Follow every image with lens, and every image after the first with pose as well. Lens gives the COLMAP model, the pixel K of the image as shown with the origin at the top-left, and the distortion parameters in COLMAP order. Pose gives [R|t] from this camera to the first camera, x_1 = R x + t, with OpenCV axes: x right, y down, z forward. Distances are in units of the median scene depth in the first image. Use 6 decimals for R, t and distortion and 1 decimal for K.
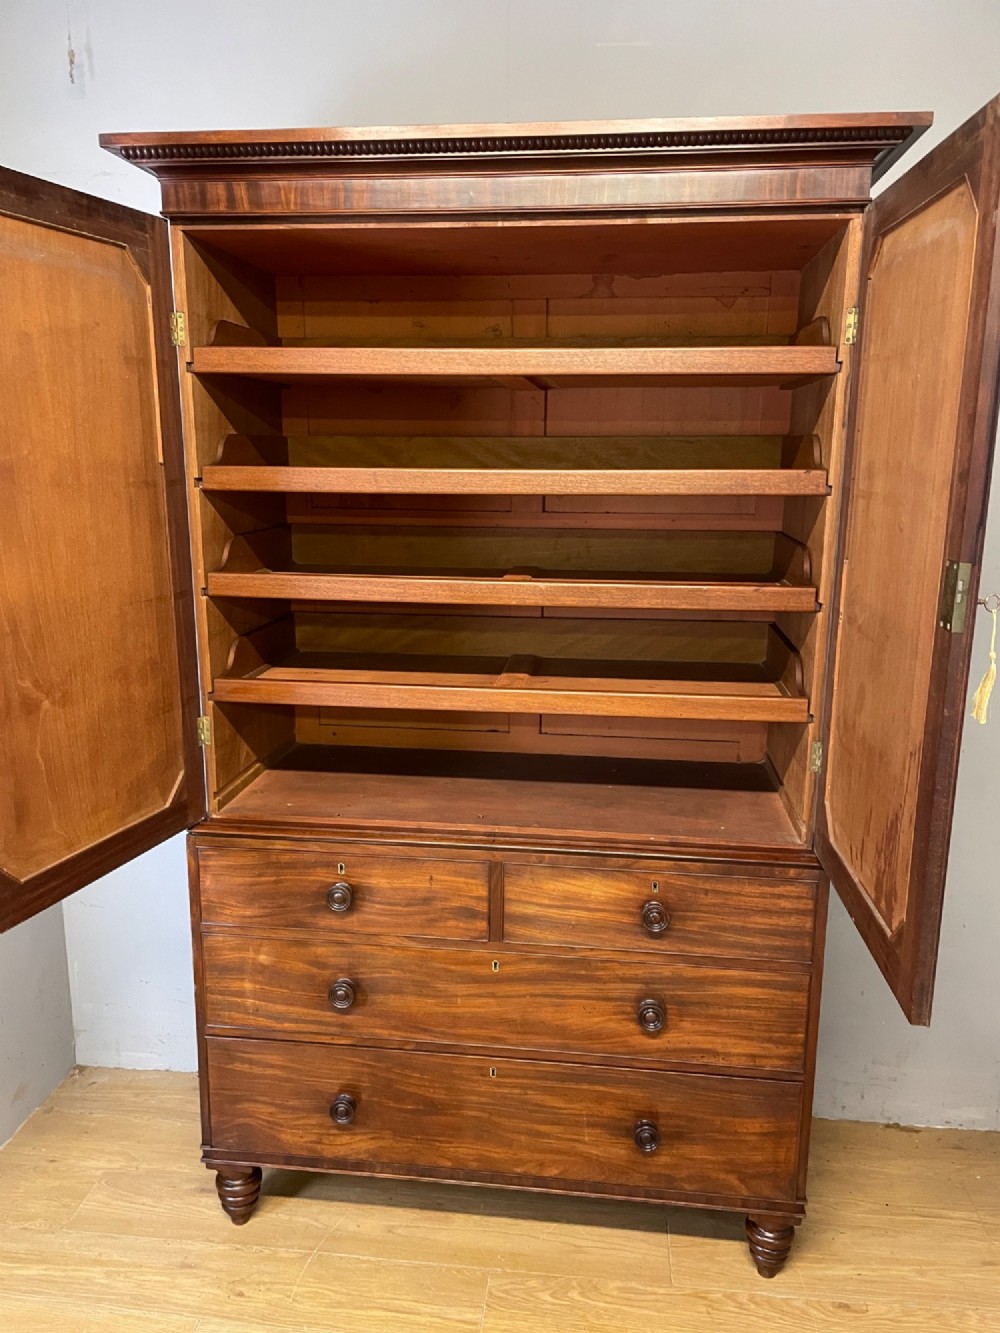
lens RADIAL K [[1002.2, 0, 505.3], [0, 1002.2, 665.9], [0, 0, 1]] dist [0.098502, -0.123493]
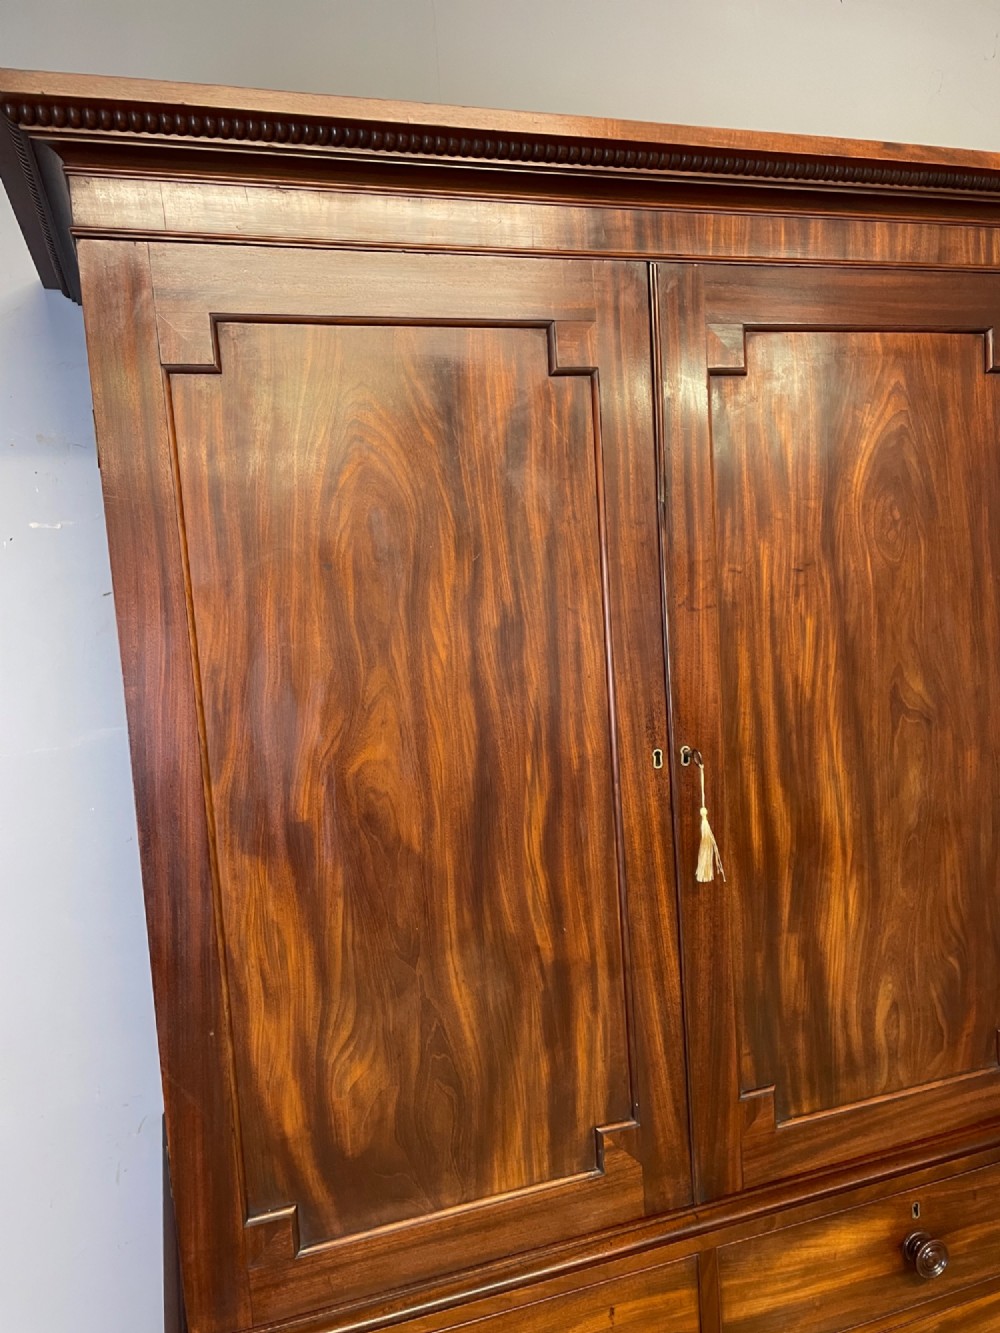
lens RADIAL K [[1002.2, 0, 505.3], [0, 1002.2, 665.9], [0, 0, 1]] dist [0.098502, -0.123493]
pose [[0.902181, -0.104906, 0.418407, -0.334745], [0.159443, 0.982382, -0.097487, -0.114465], [-0.400809, 0.154663, 0.903013, 0.403332]]
